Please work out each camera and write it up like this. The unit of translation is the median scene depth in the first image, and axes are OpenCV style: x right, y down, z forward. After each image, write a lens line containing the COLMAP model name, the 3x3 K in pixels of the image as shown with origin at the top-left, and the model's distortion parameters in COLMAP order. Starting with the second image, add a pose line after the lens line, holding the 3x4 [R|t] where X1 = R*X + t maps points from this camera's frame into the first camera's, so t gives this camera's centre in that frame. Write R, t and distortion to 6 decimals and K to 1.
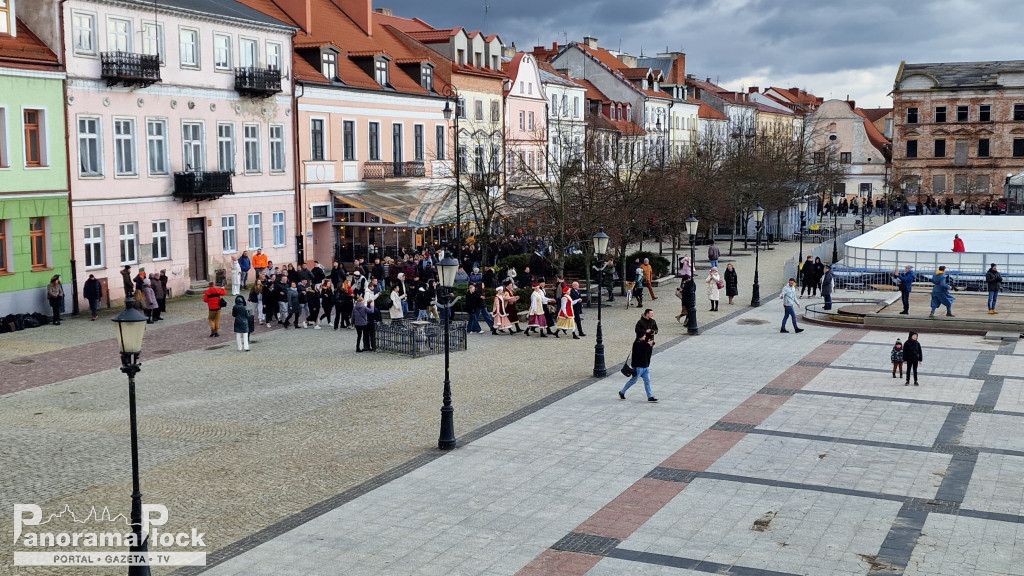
lens RADIAL K [[1230.5, 0, 505.9], [0, 1230.5, 281.0], [0, 0, 1]] dist [0.098155, 0.000000]
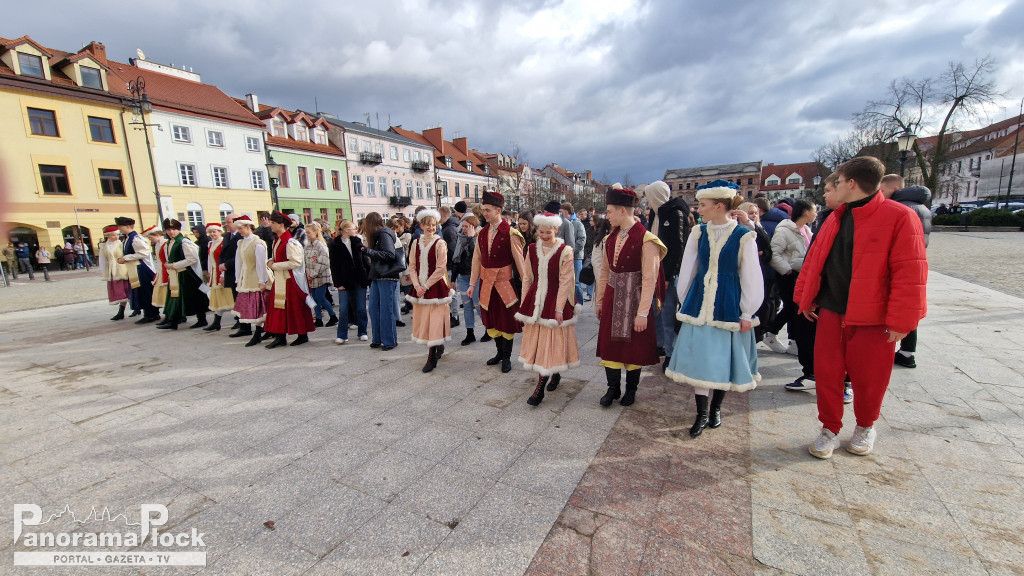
lens RADIAL K [[419.1, 0, 501.9], [0, 419.1, 278.4], [0, 0, 1]] dist [-0.002652, -0.002412]
pose [[0.996031, -0.028904, -0.084180, 0.065460], [0.032700, 0.998494, 0.044061, 0.066510], [0.082779, -0.046639, 0.995476, 0.045068]]
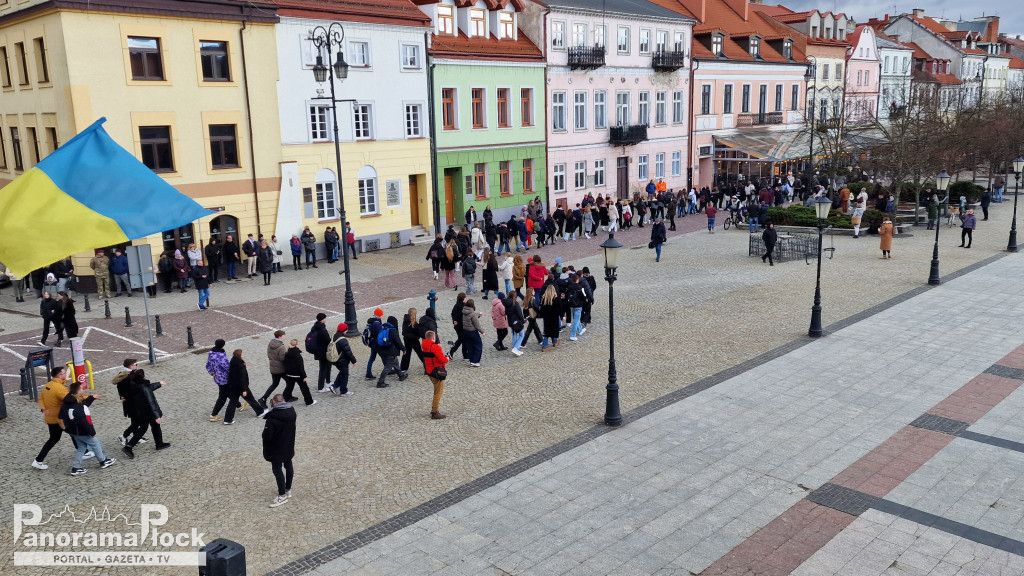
lens RADIAL K [[826.0, 0, 513.5], [0, 826.0, 283.9], [0, 0, 1]] dist [0.099000, -0.106219]
pose [[0.936029, 0.054501, -0.347676, -0.017616], [-0.016384, 0.993613, 0.111649, -0.008703], [0.351541, -0.098810, 0.930943, 0.007658]]
